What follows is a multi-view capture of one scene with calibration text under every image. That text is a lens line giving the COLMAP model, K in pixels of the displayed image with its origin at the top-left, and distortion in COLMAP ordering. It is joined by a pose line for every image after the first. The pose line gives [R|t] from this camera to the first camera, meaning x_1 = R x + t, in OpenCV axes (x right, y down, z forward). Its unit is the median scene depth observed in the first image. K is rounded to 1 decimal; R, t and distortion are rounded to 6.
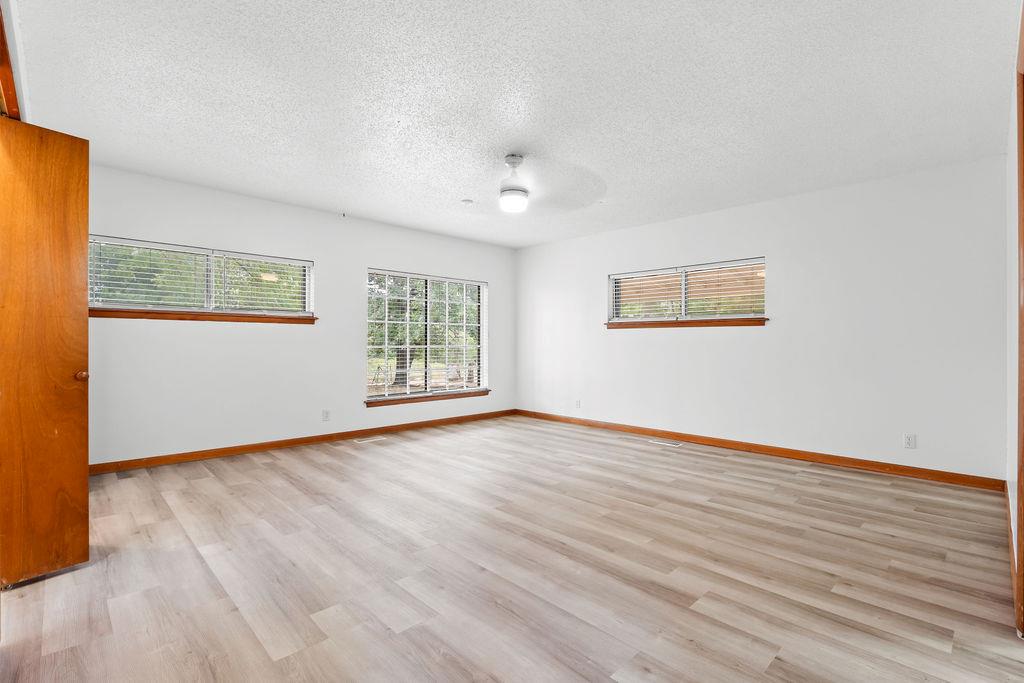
lens RADIAL K [[469.5, 0, 508.4], [0, 469.5, 341.3], [0, 0, 1]] dist [-0.010357, 0.000336]
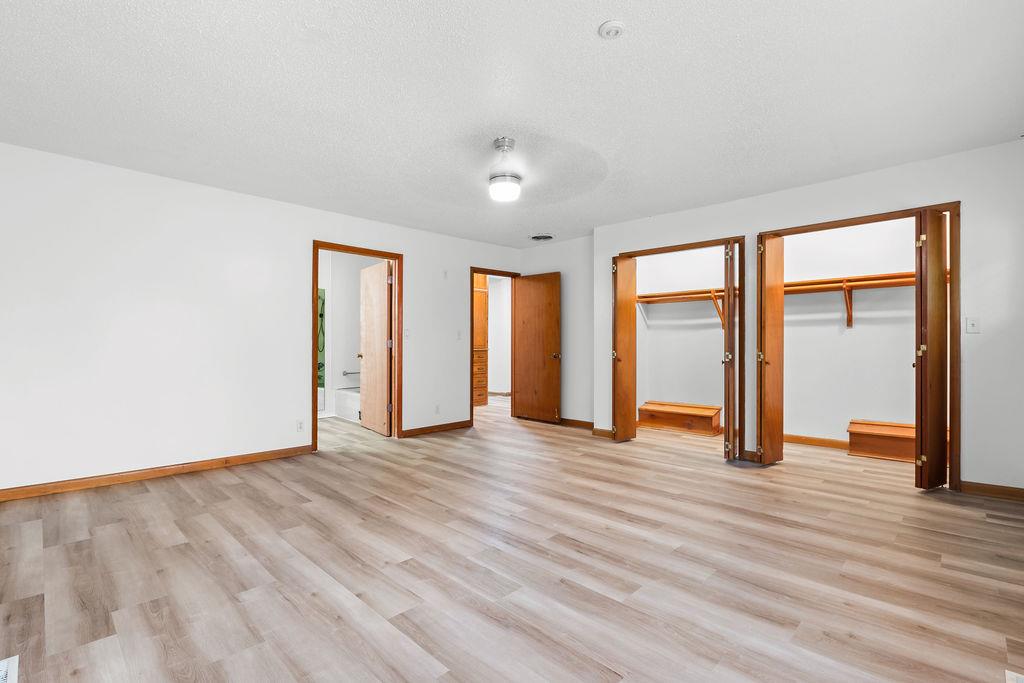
lens RADIAL K [[469.5, 0, 513.9], [0, 469.5, 342.1], [0, 0, 1]] dist [-0.010357, 0.000336]
pose [[-0.999047, -0.001926, -0.043615, 0.037143], [-0.001653, 0.999979, -0.006301, 0.002956], [0.043626, -0.006223, -0.999029, 2.228230]]
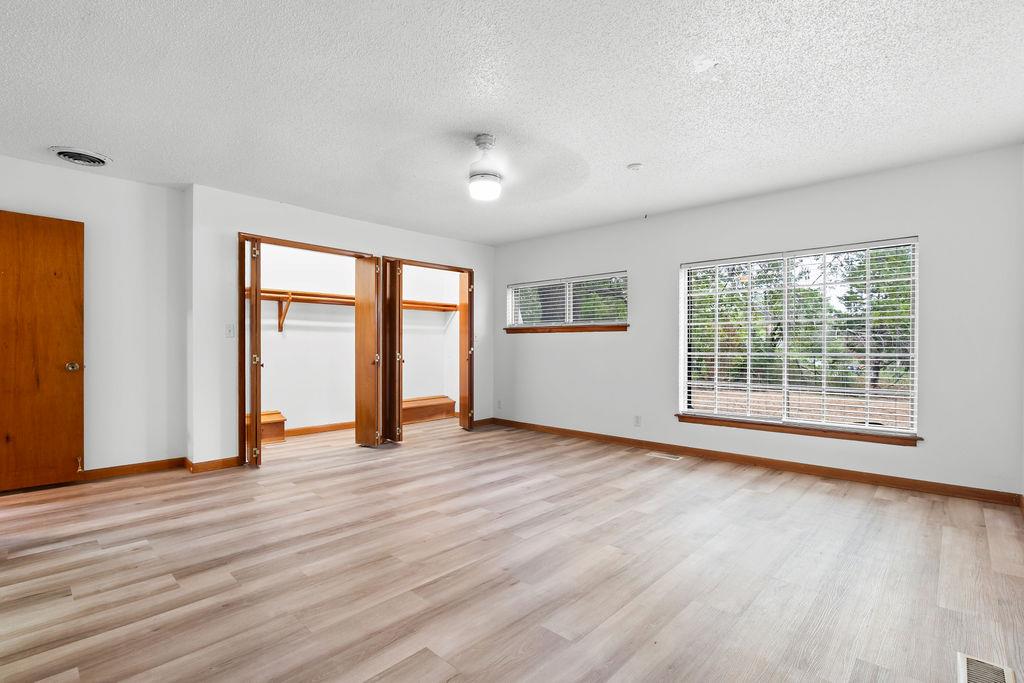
lens RADIAL K [[469.5, 0, 511.0], [0, 469.5, 347.5], [0, 0, 1]] dist [-0.010357, 0.000336]
pose [[0.056168, -0.002971, -0.998417, 1.047580], [0.000120, 0.999996, -0.002969, 0.006019], [0.998421, 0.000047, 0.056168, 1.168359]]
